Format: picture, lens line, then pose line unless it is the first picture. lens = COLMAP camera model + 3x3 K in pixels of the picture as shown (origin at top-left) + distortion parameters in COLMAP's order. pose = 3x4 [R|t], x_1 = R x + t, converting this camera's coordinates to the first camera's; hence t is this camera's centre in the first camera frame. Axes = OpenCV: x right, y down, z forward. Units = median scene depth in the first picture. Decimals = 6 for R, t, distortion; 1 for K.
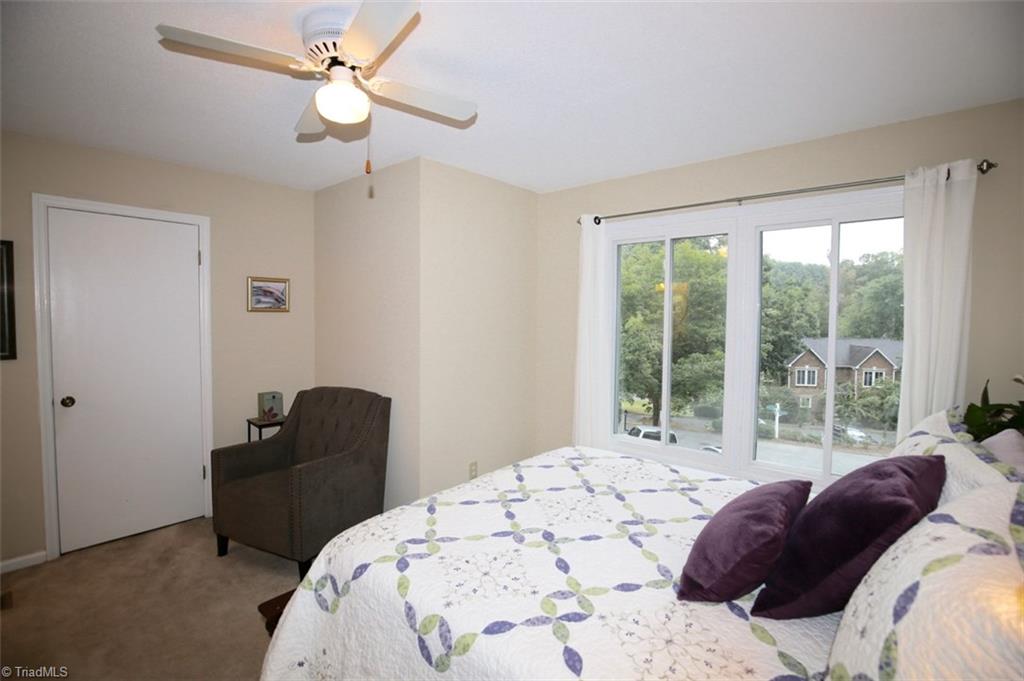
lens RADIAL K [[476.4, 0, 509.1], [0, 476.4, 335.0], [0, 0, 1]] dist [-0.028630, 0.001638]
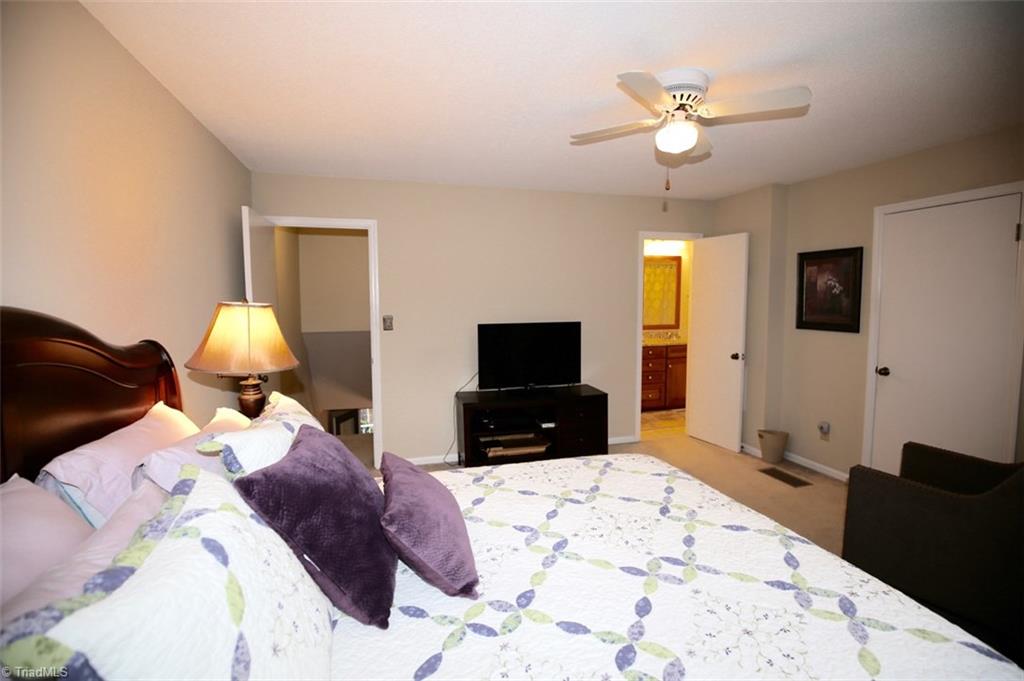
lens RADIAL K [[476.4, 0, 509.1], [0, 476.4, 335.0], [0, 0, 1]] dist [-0.028630, 0.001638]
pose [[-0.562025, 0.060858, -0.824879, 0.933176], [-0.033331, 0.994813, 0.096105, -0.058091], [0.826449, 0.081507, -0.557081, 1.282689]]
